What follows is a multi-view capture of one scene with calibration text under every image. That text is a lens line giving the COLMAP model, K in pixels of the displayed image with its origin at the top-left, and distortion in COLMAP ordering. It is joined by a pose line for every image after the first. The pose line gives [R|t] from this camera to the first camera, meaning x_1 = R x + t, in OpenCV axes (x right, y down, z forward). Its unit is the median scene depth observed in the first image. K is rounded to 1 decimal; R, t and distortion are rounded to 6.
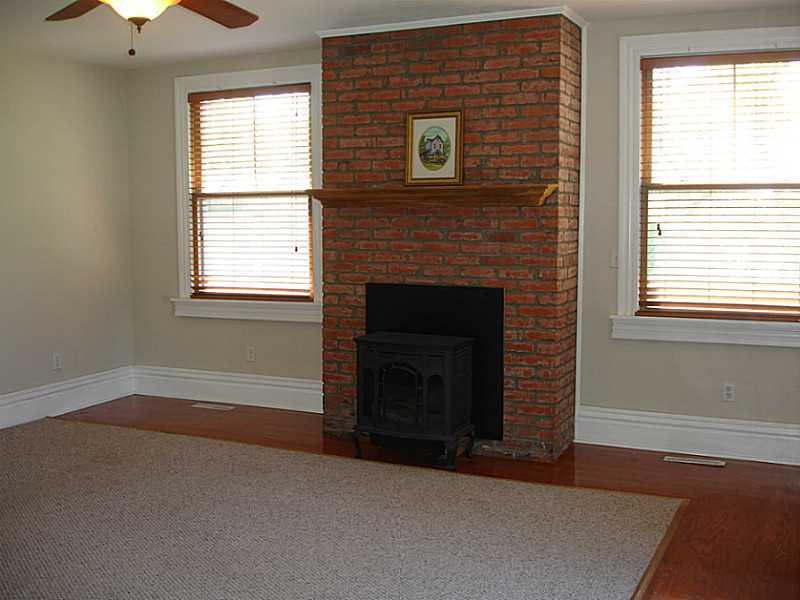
lens RADIAL K [[923.9, 0, 400.0], [0, 923.9, 300.0], [0, 0, 1]] dist [-0.014132, -0.332969]
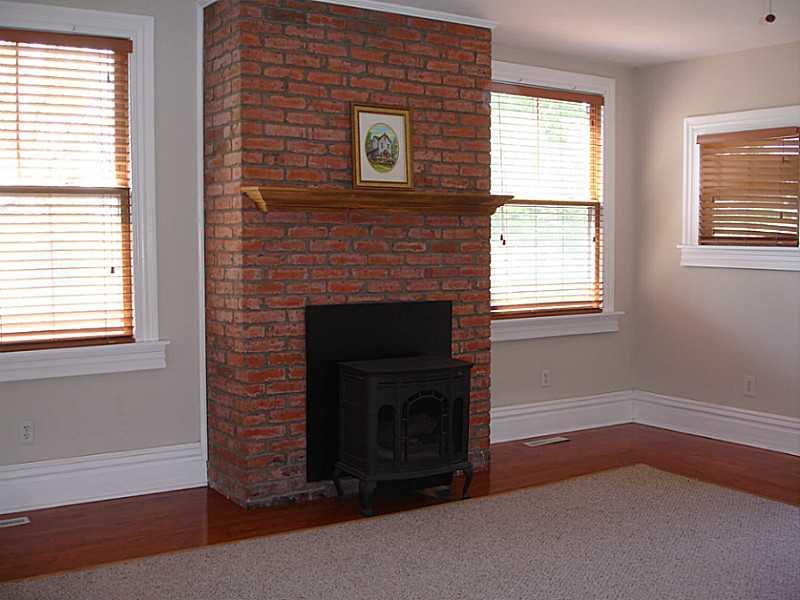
lens RADIAL K [[923.9, 0, 400.0], [0, 923.9, 300.0], [0, 0, 1]] dist [-0.014132, -0.332969]
pose [[0.498274, -0.053942, 0.865340, -0.725066], [0.075592, 0.996965, 0.018620, -0.034121], [-0.863718, 0.056135, 0.500839, 0.548262]]
